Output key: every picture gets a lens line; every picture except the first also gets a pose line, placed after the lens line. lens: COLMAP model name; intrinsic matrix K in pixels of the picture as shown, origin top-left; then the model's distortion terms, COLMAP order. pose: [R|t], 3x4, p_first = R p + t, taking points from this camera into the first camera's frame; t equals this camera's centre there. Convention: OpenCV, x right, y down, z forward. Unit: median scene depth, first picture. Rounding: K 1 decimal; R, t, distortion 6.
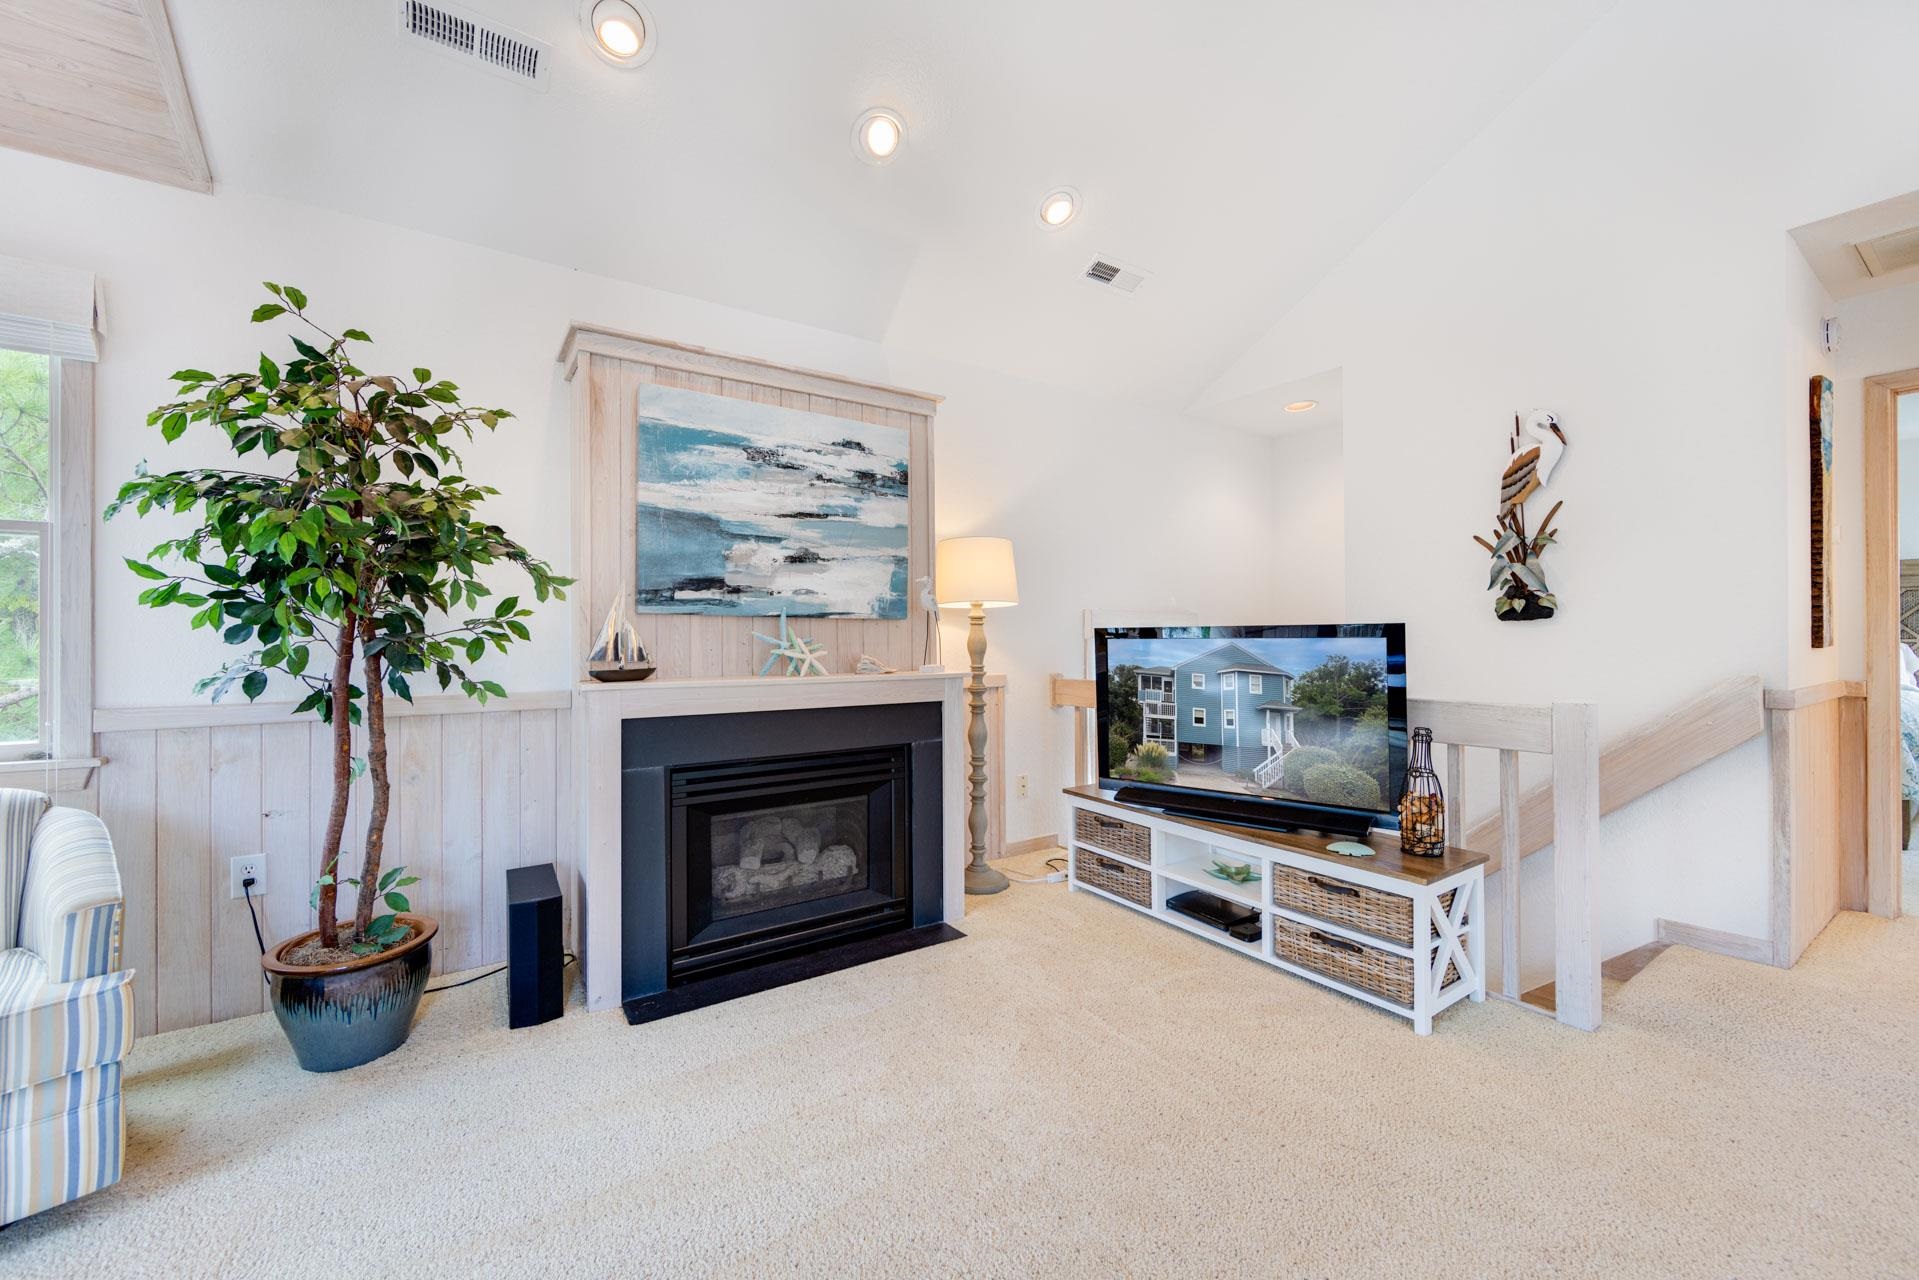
lens RADIAL K [[742.6, 0, 959.5], [0, 742.6, 640.0], [0, 0, 1]] dist [0.002081, 0.000086]
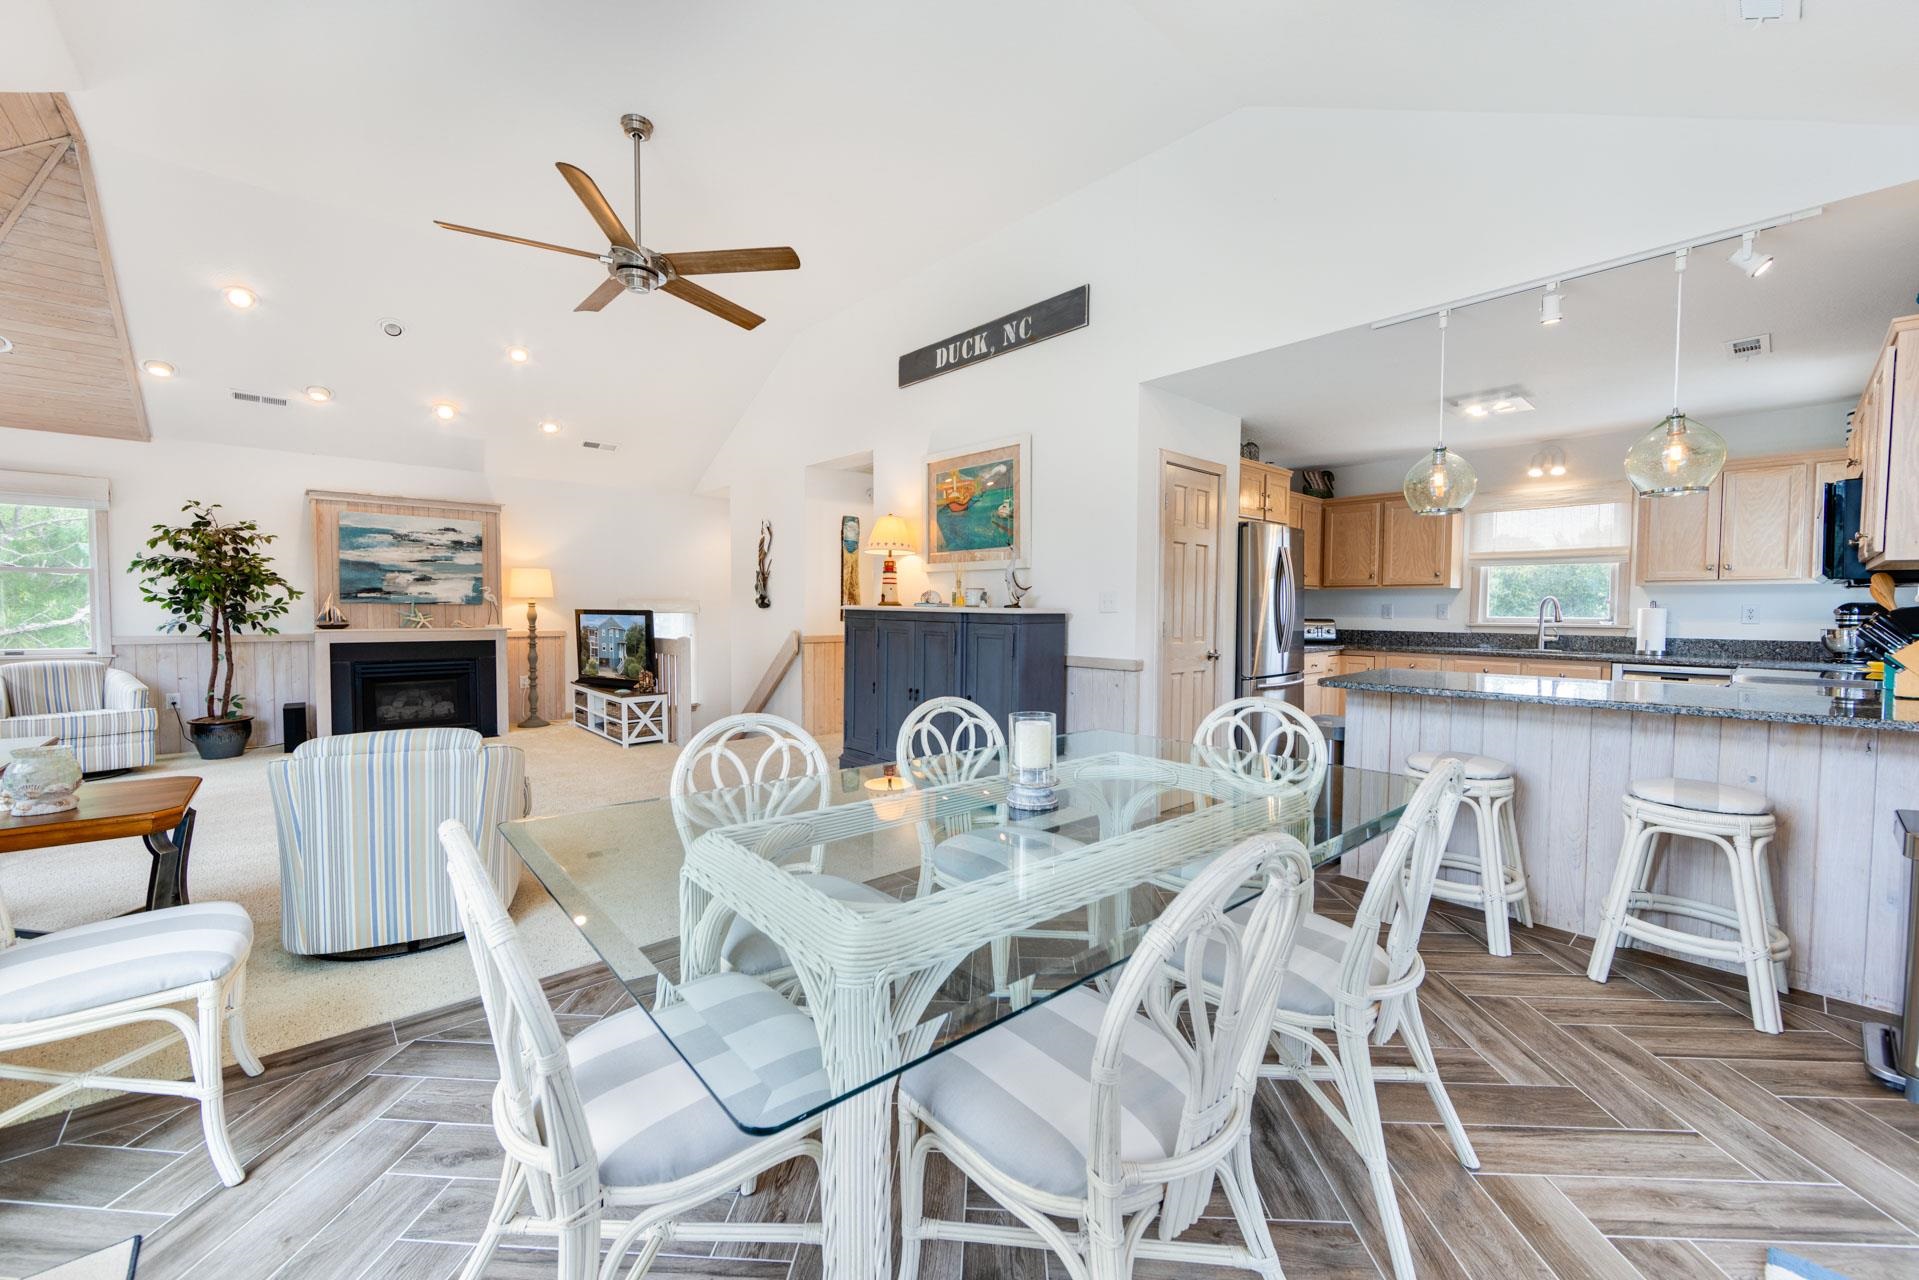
lens RADIAL K [[748.4, 0, 959.5], [0, 748.4, 640.0], [0, 0, 1]] dist [0.001733, -0.000035]
pose [[0.990532, 0.006710, 0.137118, 1.440398], [-0.012639, 0.999020, 0.042414, -0.047952], [-0.136699, -0.043746, 0.989646, -2.004443]]
